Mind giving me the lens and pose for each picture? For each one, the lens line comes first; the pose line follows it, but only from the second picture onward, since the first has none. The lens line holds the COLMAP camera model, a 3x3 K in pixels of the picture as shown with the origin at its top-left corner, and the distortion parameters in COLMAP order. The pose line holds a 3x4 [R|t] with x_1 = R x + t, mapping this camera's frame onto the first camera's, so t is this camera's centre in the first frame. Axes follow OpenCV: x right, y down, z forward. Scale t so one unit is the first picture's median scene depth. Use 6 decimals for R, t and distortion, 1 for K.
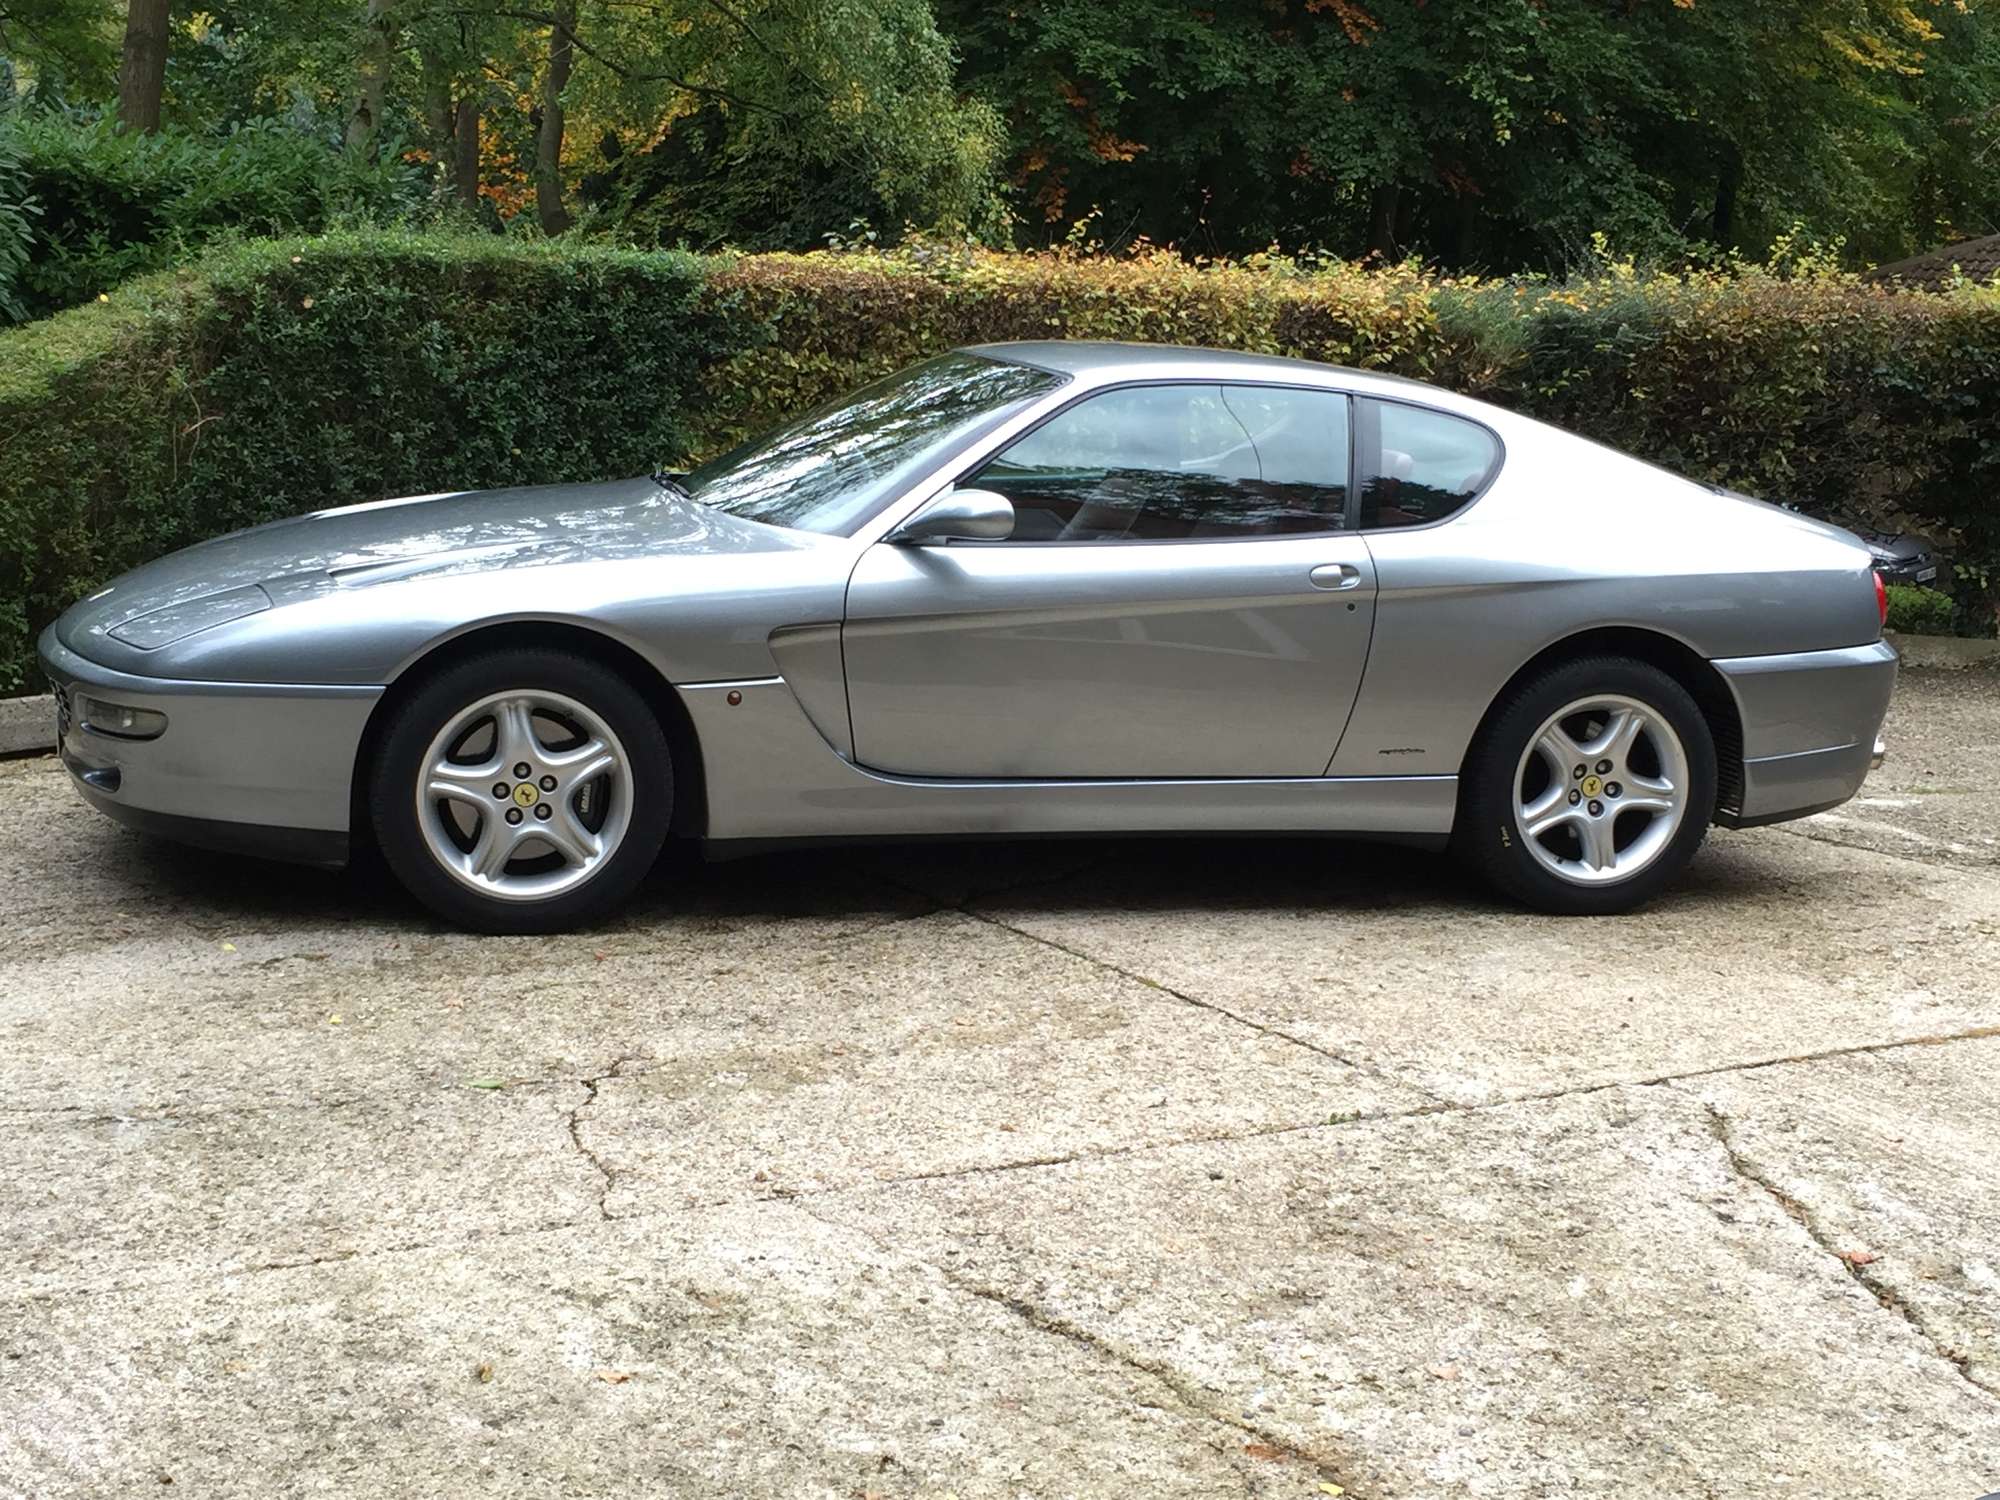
lens RADIAL K [[2895.5, 0, 1000.0], [0, 2895.5, 750.0], [0, 0, 1]] dist [0.061886, 0.011893]
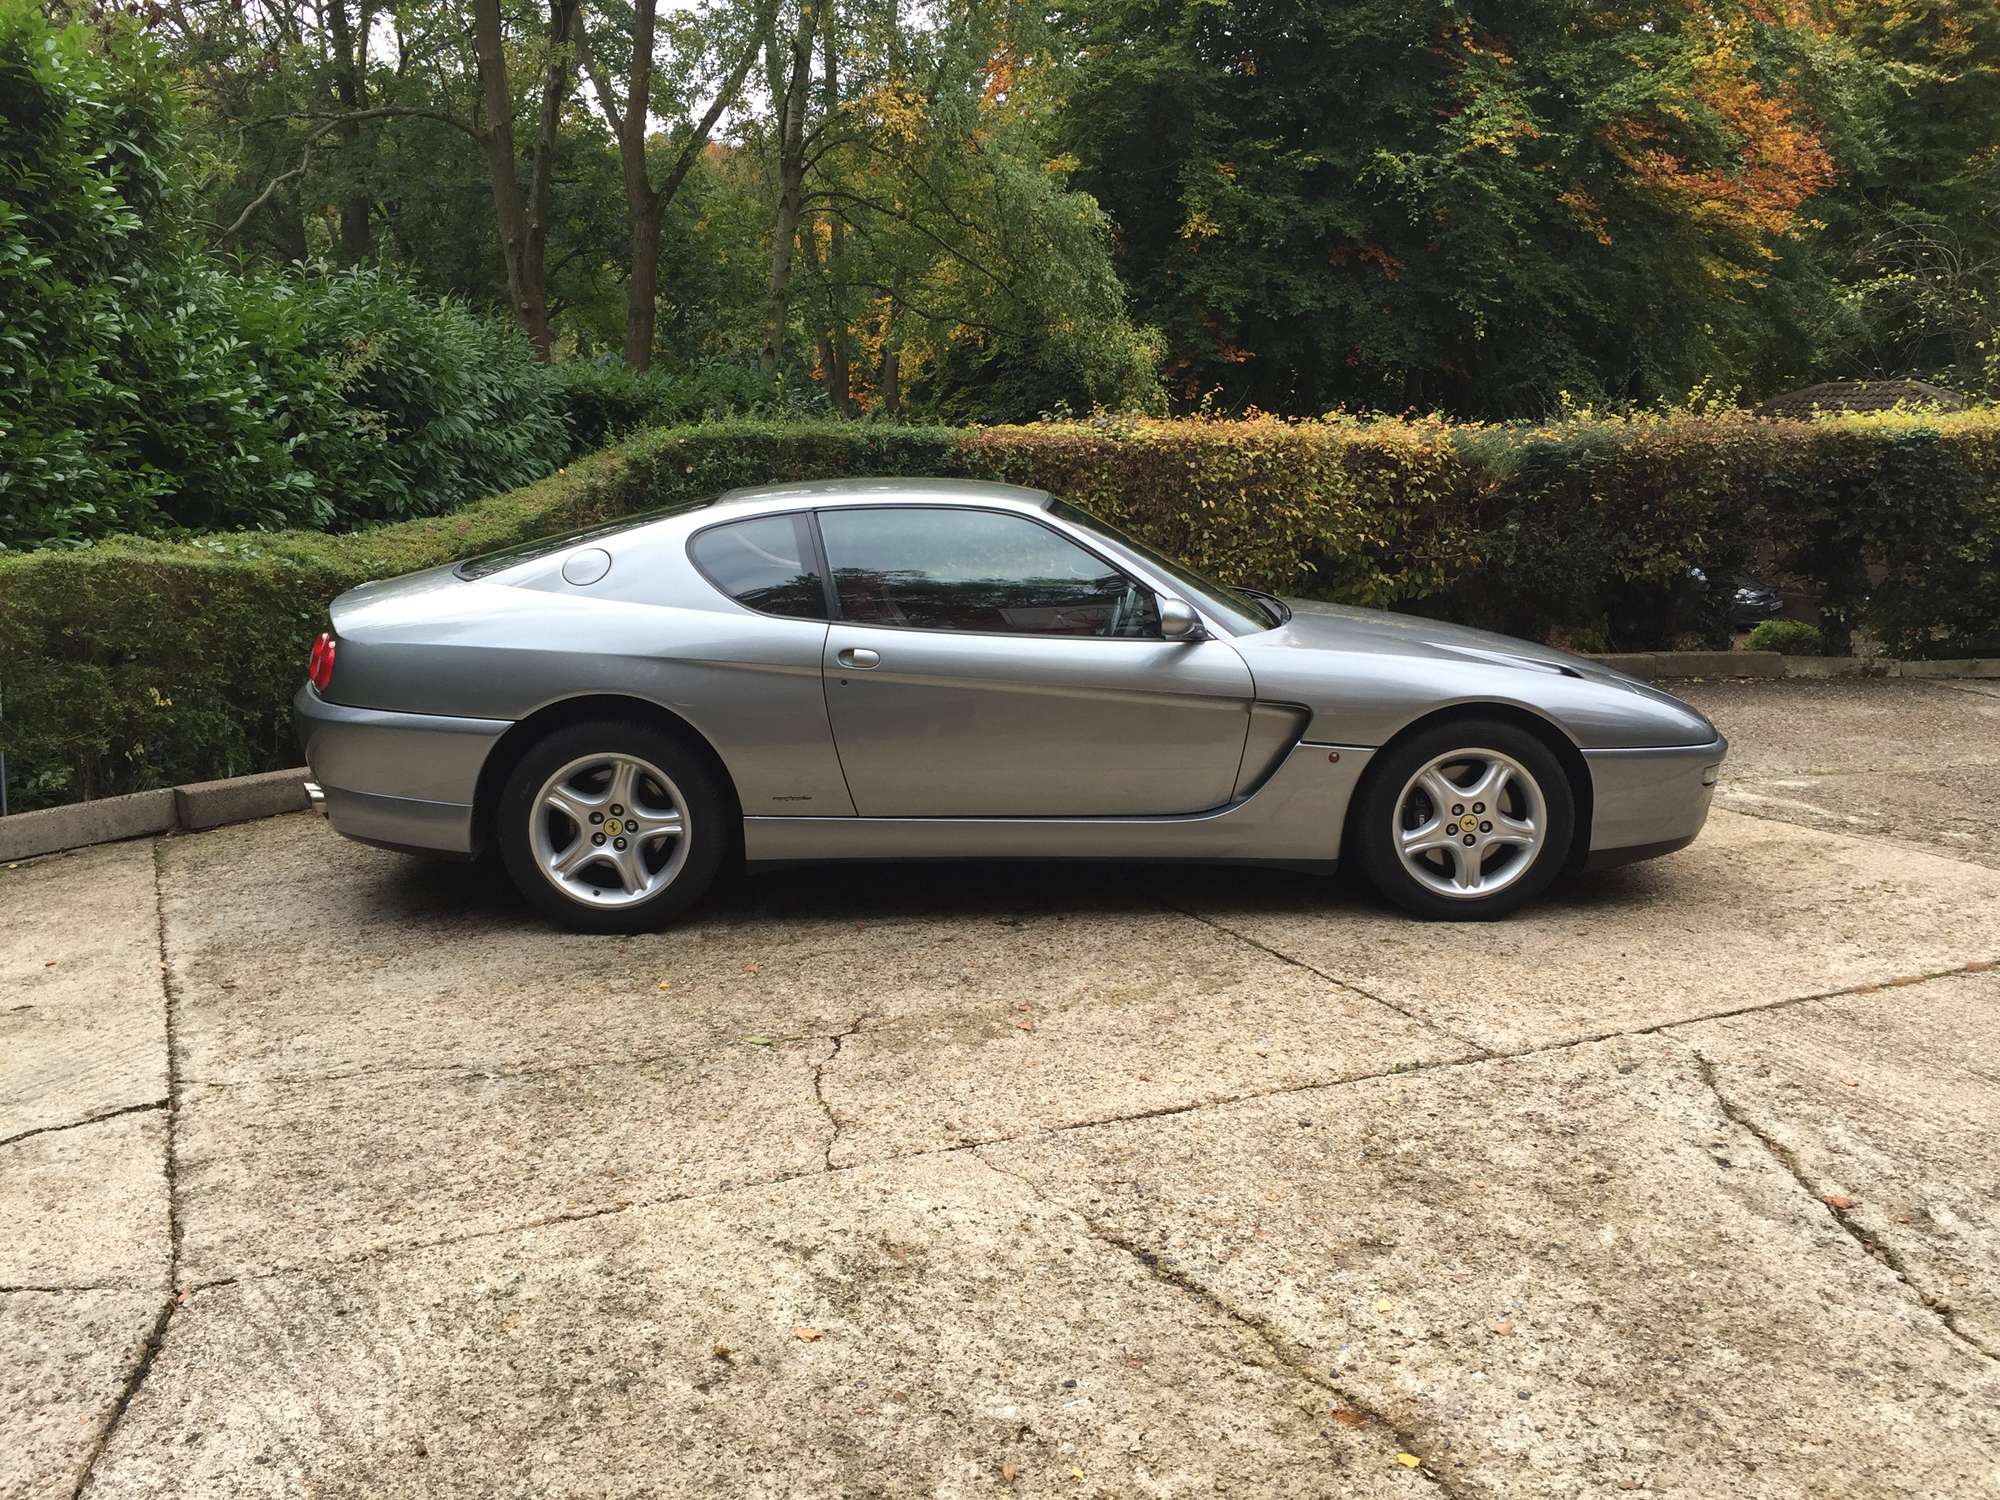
lens RADIAL K [[1687.7, 0, 1000.0], [0, 1687.7, 750.0], [0, 0, 1]] dist [0.089265, -0.124701]
pose [[0.993922, -0.018016, -0.108602, 0.024867], [0.019932, 0.999664, 0.016588, -0.034539], [0.108267, -0.018651, 0.993947, 0.246603]]
